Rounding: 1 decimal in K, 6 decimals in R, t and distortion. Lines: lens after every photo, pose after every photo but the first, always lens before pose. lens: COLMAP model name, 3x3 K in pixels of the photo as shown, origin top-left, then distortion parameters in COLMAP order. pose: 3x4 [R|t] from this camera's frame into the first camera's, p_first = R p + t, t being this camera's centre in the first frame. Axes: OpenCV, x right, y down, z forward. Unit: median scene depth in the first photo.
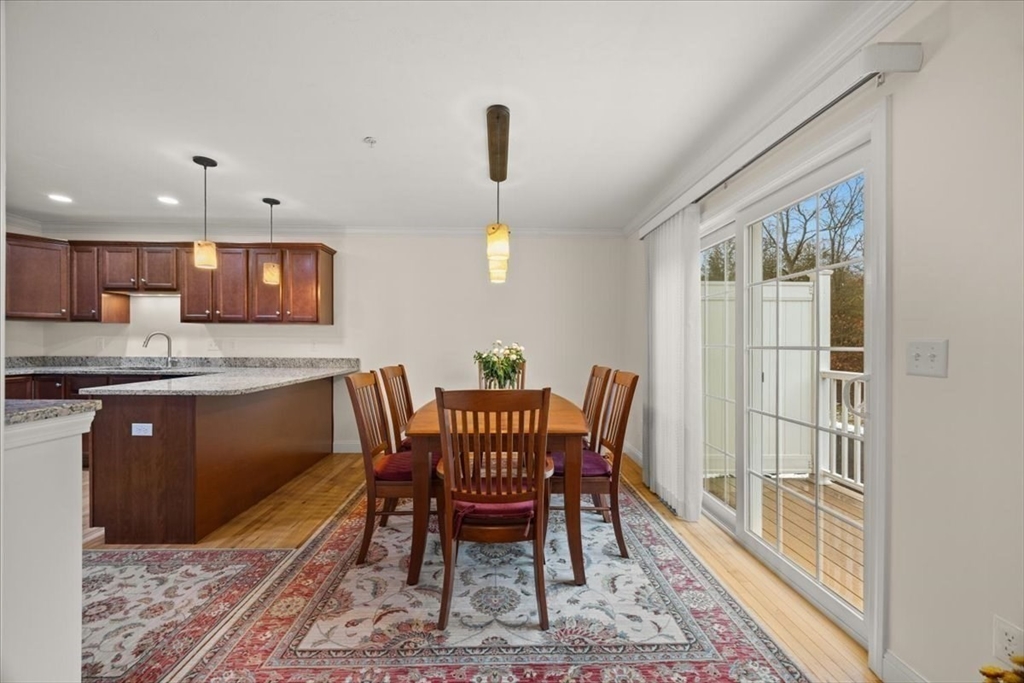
lens RADIAL K [[393.0, 0, 510.6], [0, 393.0, 346.6], [0, 0, 1]] dist [-0.000812, -0.000022]
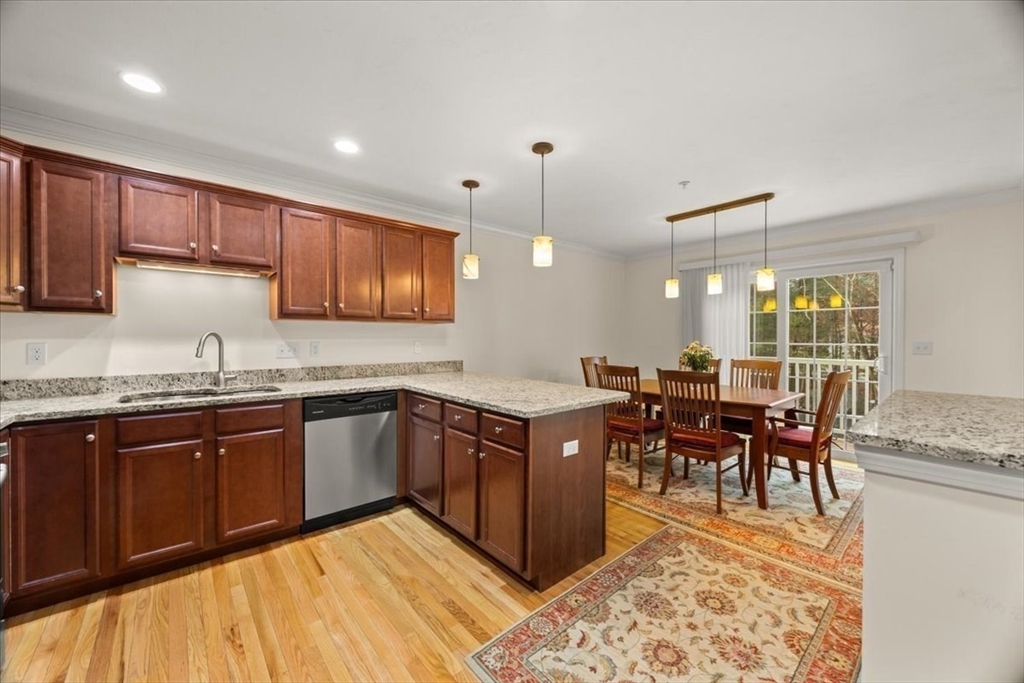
lens RADIAL K [[389.3, 0, 512.0], [0, 389.3, 341.5], [0, 0, 1]] dist [-0.003798, -0.000168]
pose [[0.771029, -0.014480, 0.636635, -1.270258], [0.009396, 0.999891, 0.011363, -0.033891], [-0.636731, -0.002780, 0.771081, 0.319442]]
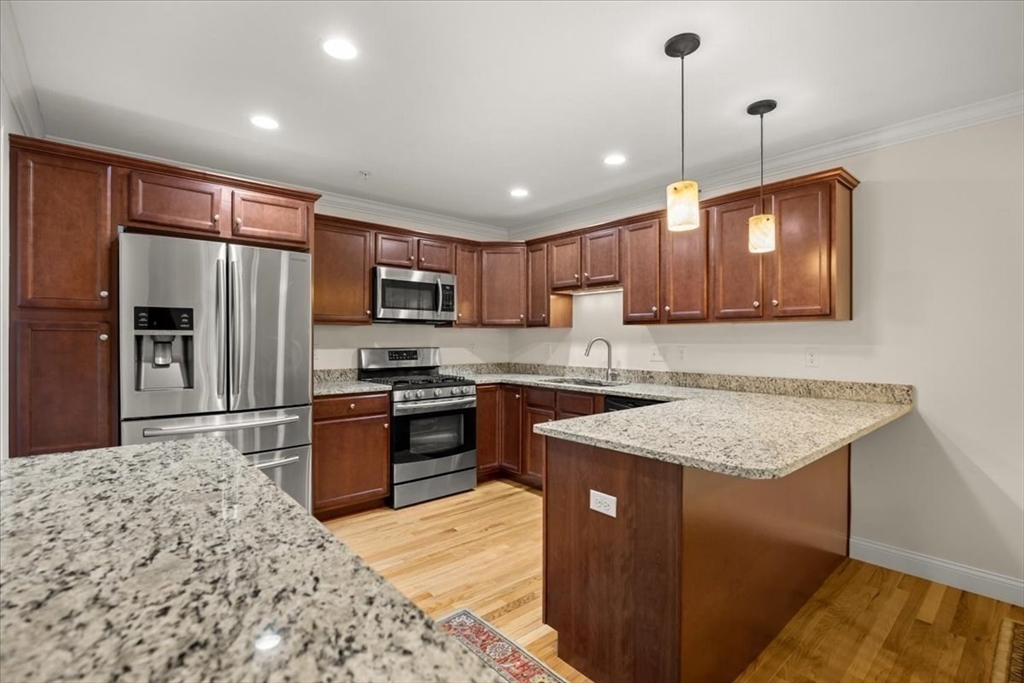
lens RADIAL K [[471.1, 0, 505.6], [0, 471.1, 344.0], [0, 0, 1]] dist [-0.021013, 0.006492]
pose [[0.630781, -0.000236, -0.775961, -0.368755], [-0.004126, 0.999985, -0.003658, -0.026625], [0.775950, 0.005509, 0.630770, 0.331908]]
